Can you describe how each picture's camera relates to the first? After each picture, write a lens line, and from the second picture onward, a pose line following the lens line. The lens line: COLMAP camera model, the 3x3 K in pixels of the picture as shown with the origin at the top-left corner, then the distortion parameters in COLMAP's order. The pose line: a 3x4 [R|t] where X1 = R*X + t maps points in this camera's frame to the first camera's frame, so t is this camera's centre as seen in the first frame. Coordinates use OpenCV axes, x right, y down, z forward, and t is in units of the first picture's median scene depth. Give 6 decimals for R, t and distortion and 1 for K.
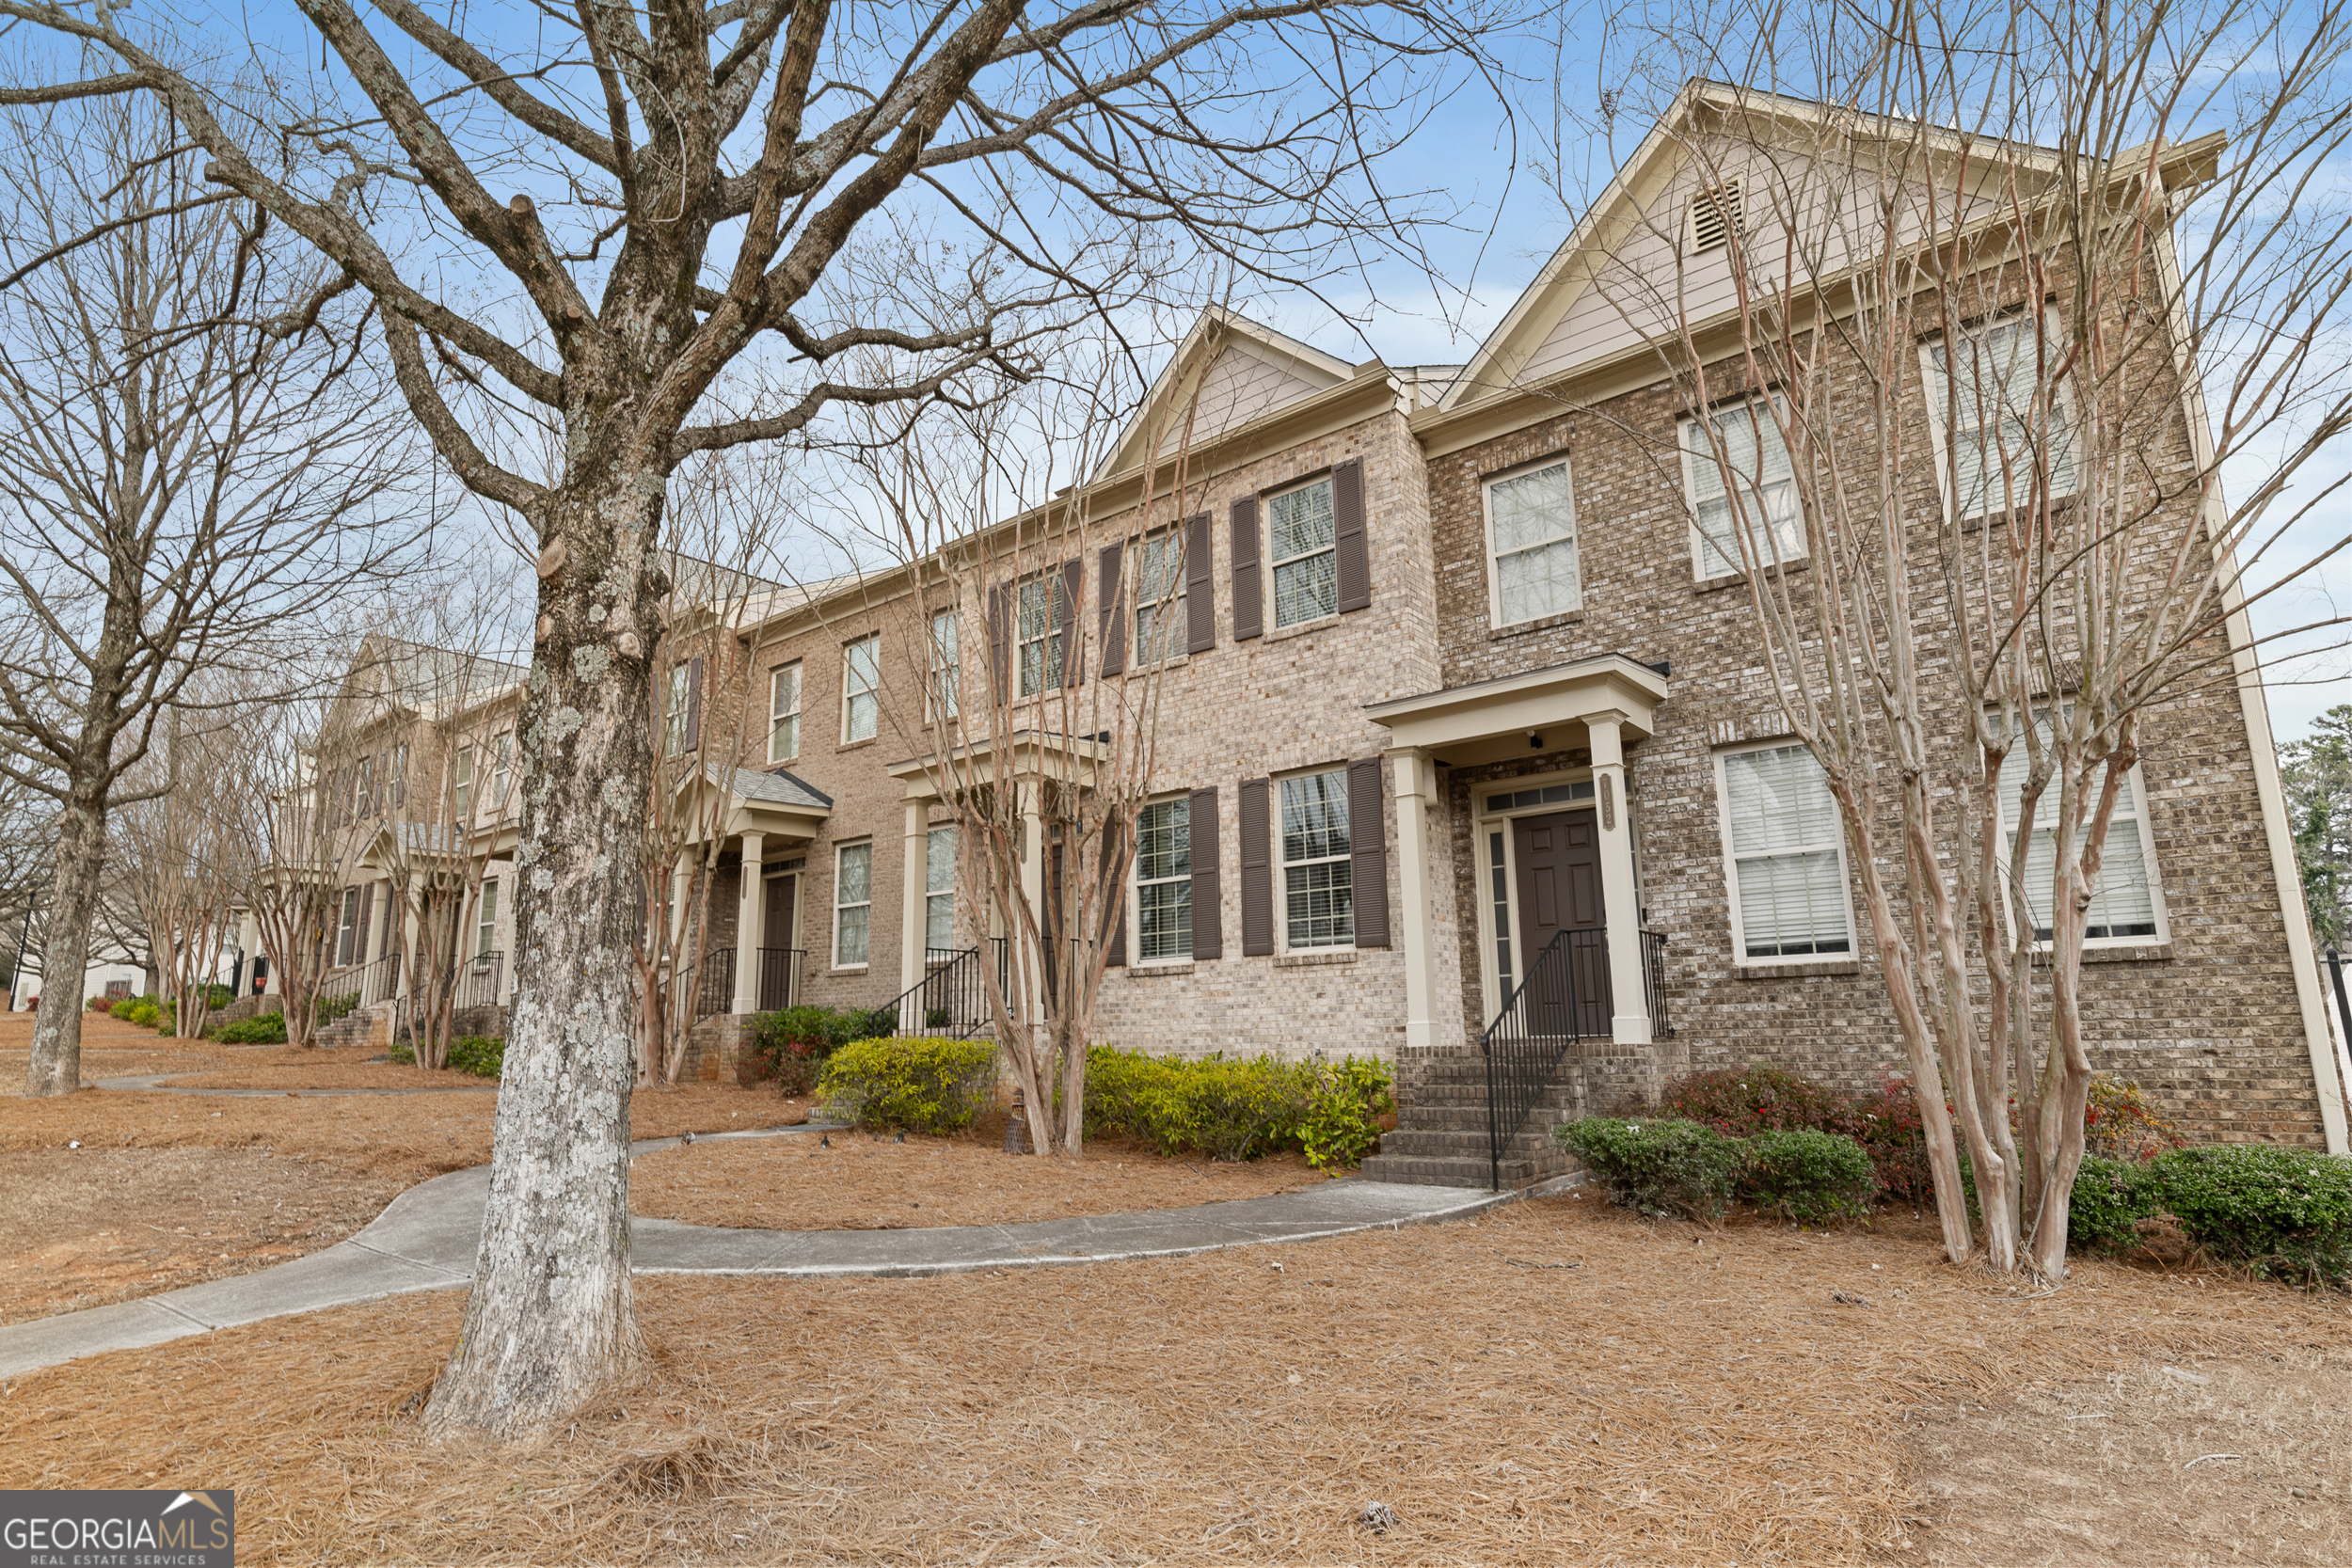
lens RADIAL K [[1265.3, 0, 1173.1], [0, 1265.3, 783.7], [0, 0, 1]] dist [0.001856, 0.000053]
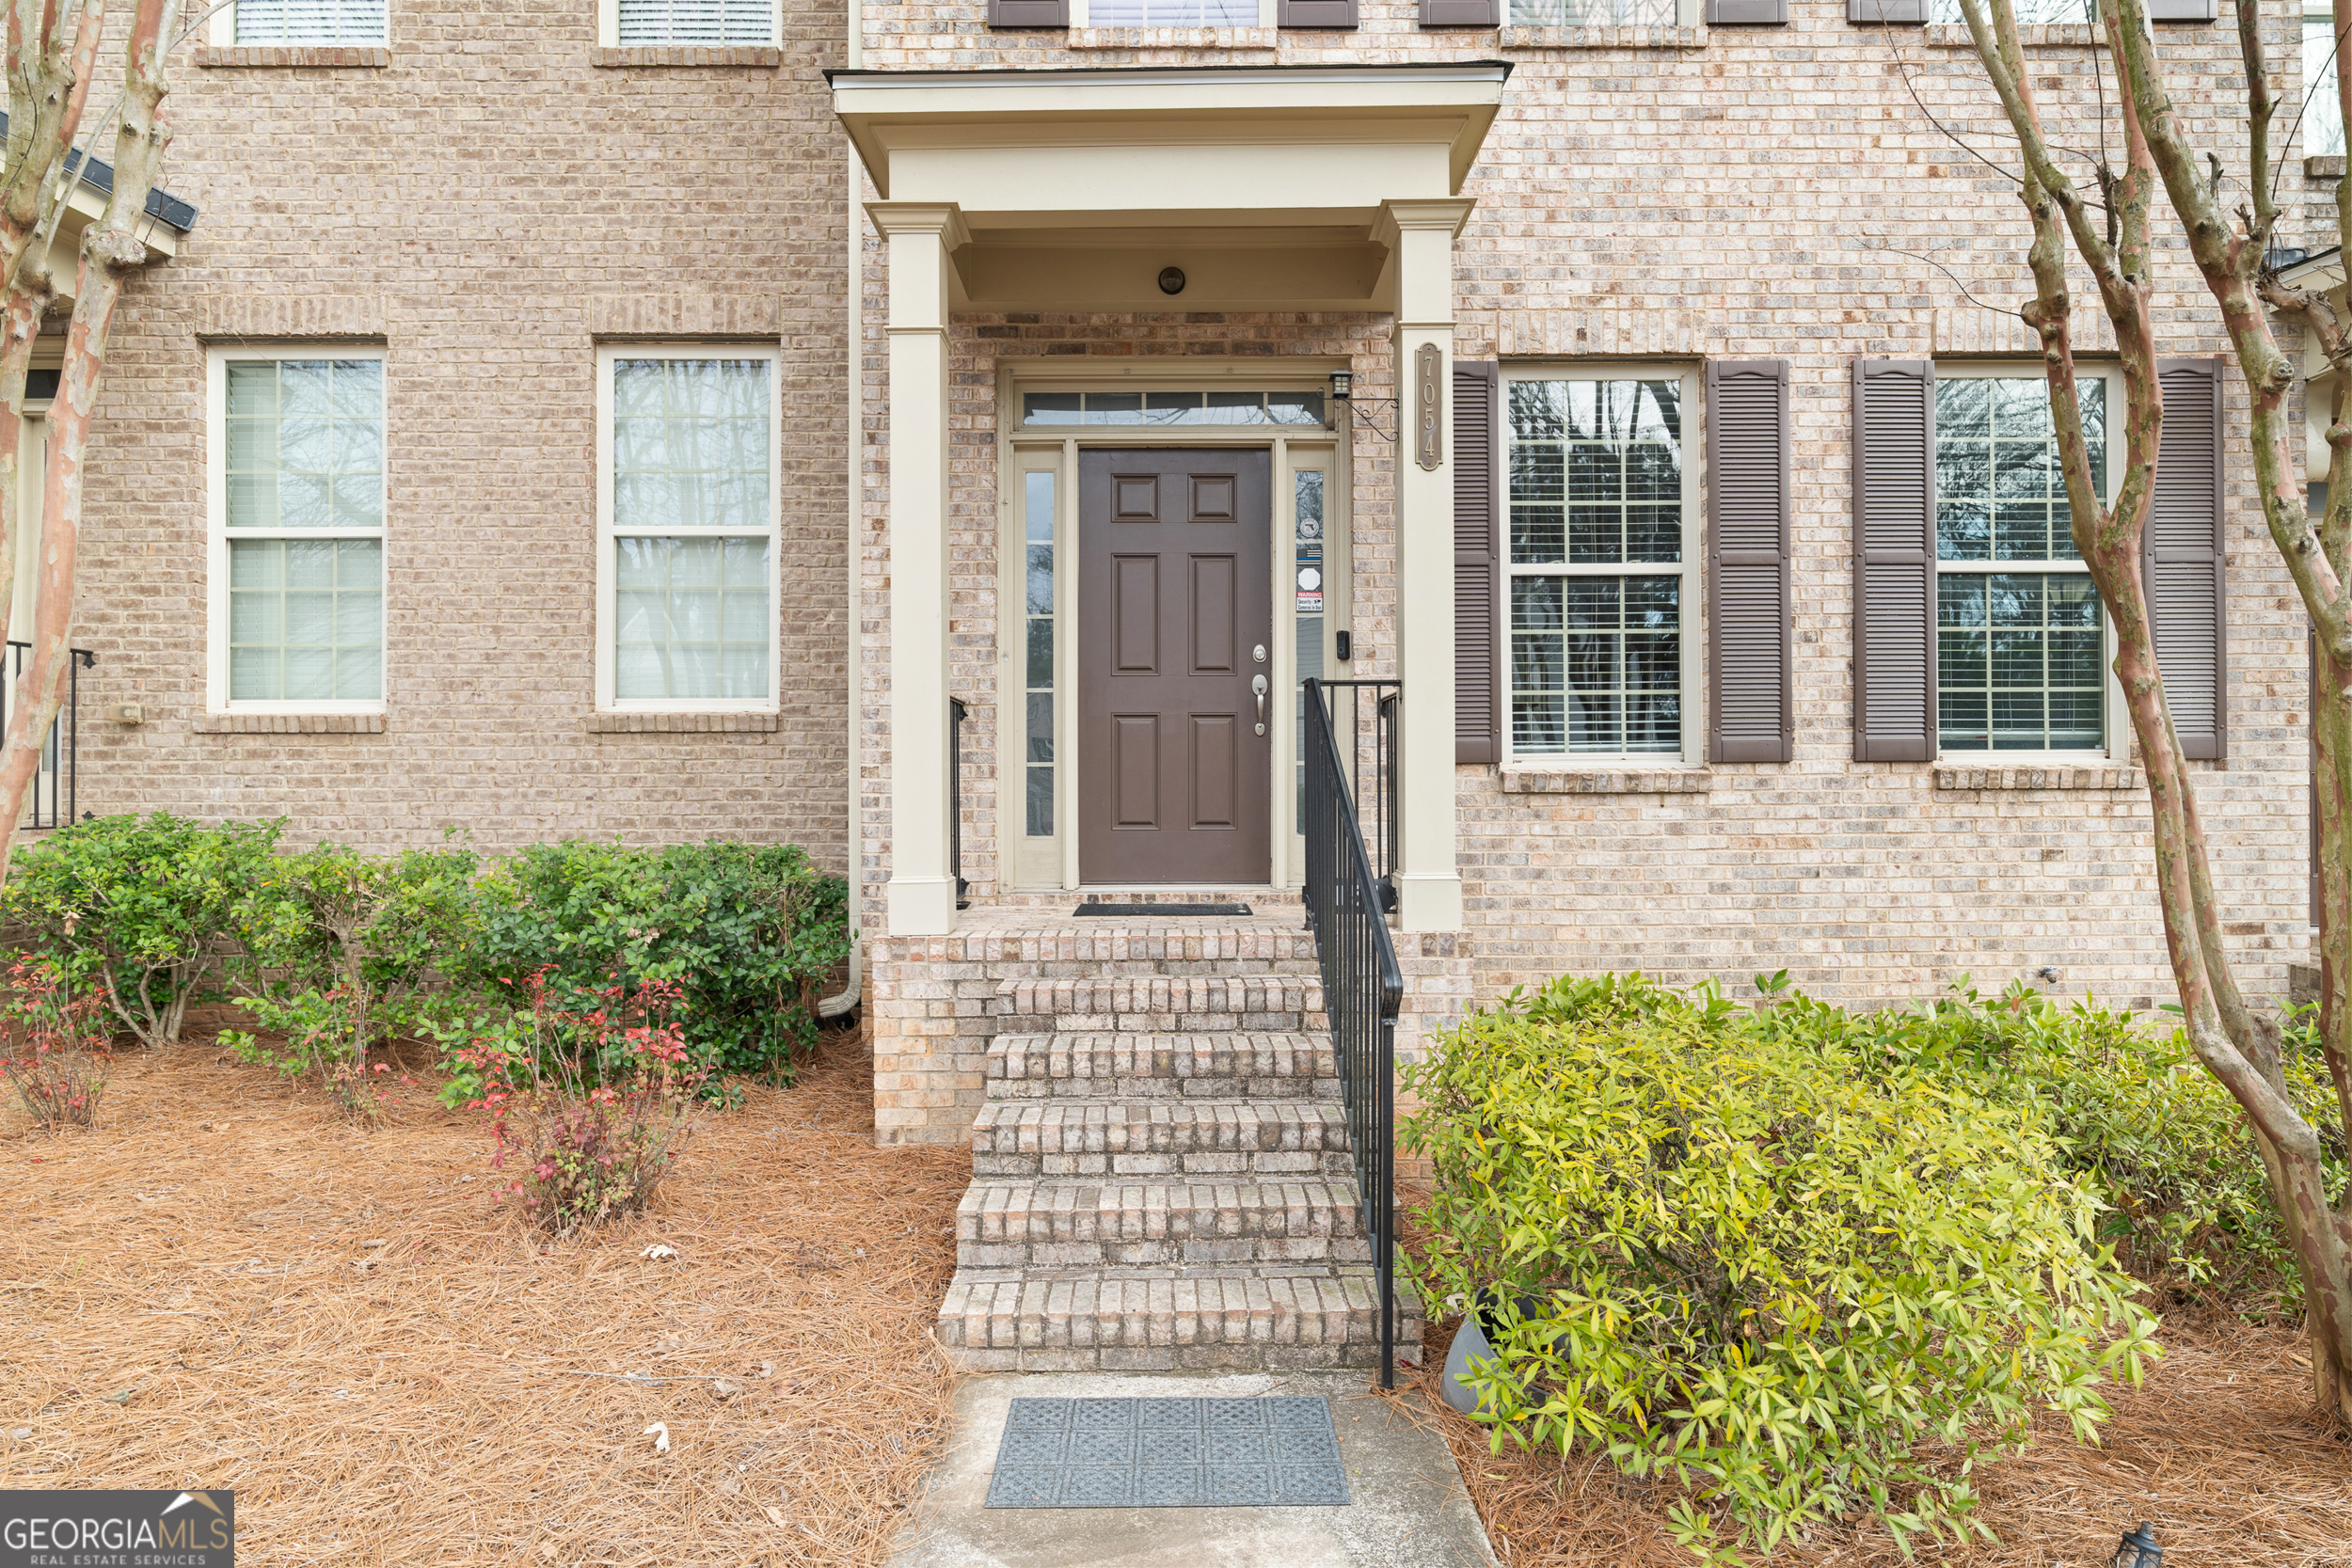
lens RADIAL K [[1296.7, 0, 1177.7], [0, 1296.7, 785.2], [0, 0, 1]] dist [-0.001003, -0.000072]
pose [[0.768688, 0.019150, 0.639337, -0.424025], [-0.139615, 0.980473, 0.138494, 0.116729], [-0.624201, -0.195720, 0.756351, 0.817733]]
